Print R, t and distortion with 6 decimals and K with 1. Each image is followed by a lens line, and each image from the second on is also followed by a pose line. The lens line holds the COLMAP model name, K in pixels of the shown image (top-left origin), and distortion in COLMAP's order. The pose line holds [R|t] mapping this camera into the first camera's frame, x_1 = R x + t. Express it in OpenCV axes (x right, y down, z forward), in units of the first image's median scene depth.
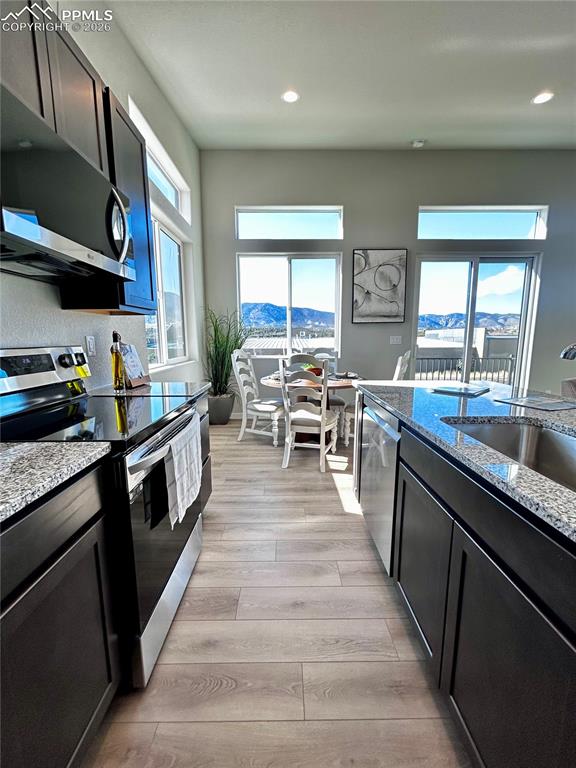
lens RADIAL K [[308.2, 0, 289.7], [0, 308.2, 386.0], [0, 0, 1]] dist [-0.001369, -0.000173]
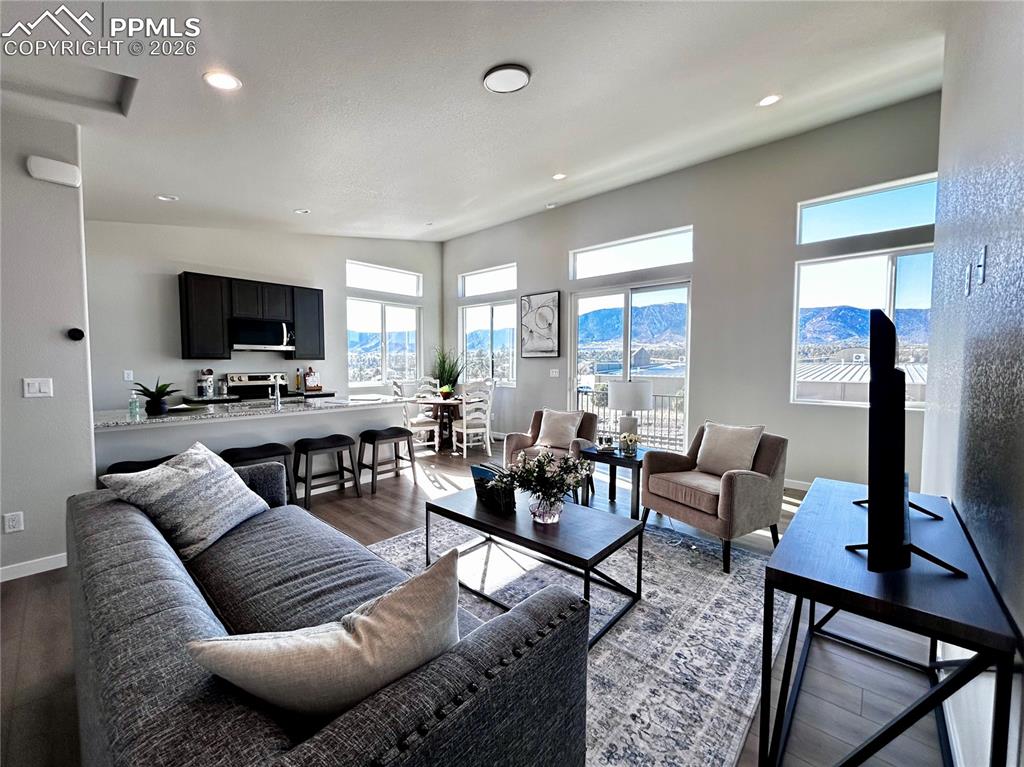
lens RADIAL K [[410.9, 0, 515.0], [0, 410.9, 385.5], [0, 0, 1]] dist [-0.001369, -0.000173]
pose [[0.736778, 0.044631, -0.674660, 1.247550], [-0.110615, 0.992332, -0.055155, -0.013795], [0.667025, 0.115264, 0.736065, -0.135616]]
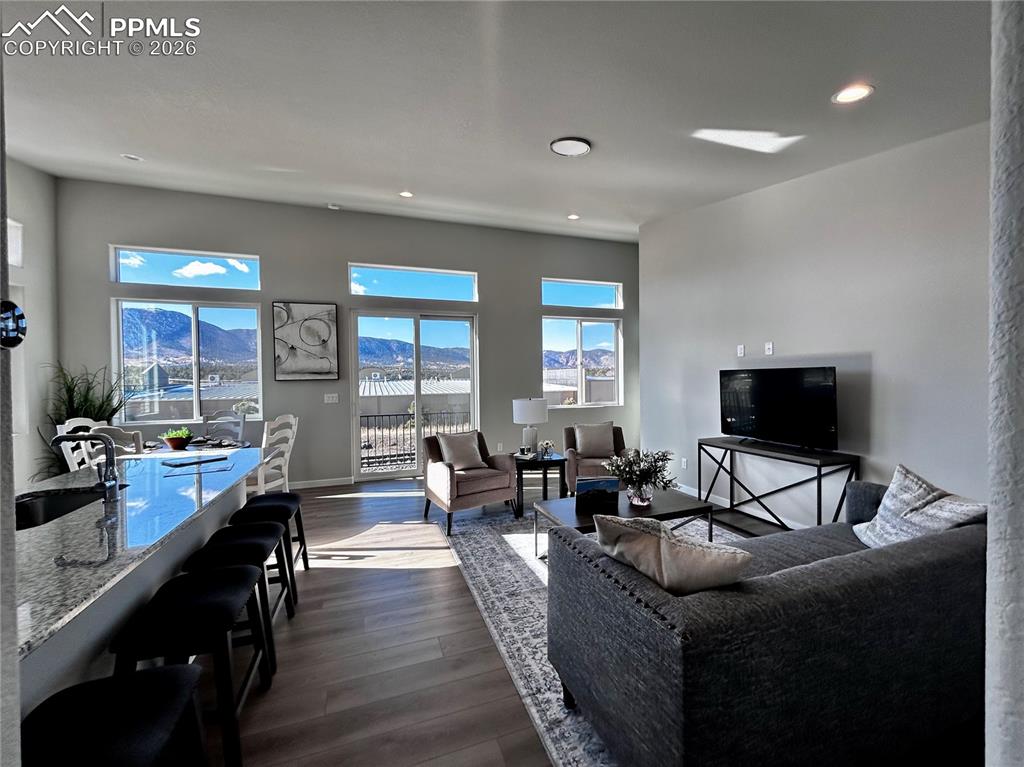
lens RADIAL K [[410.9, 0, 511.3], [0, 410.9, 384.4], [0, 0, 1]] dist [-0.001369, -0.000173]
pose [[0.947375, -0.011875, 0.319906, 0.477617], [0.057107, 0.989552, -0.132384, 0.001705], [-0.314992, 0.143686, 0.938155, -0.327223]]
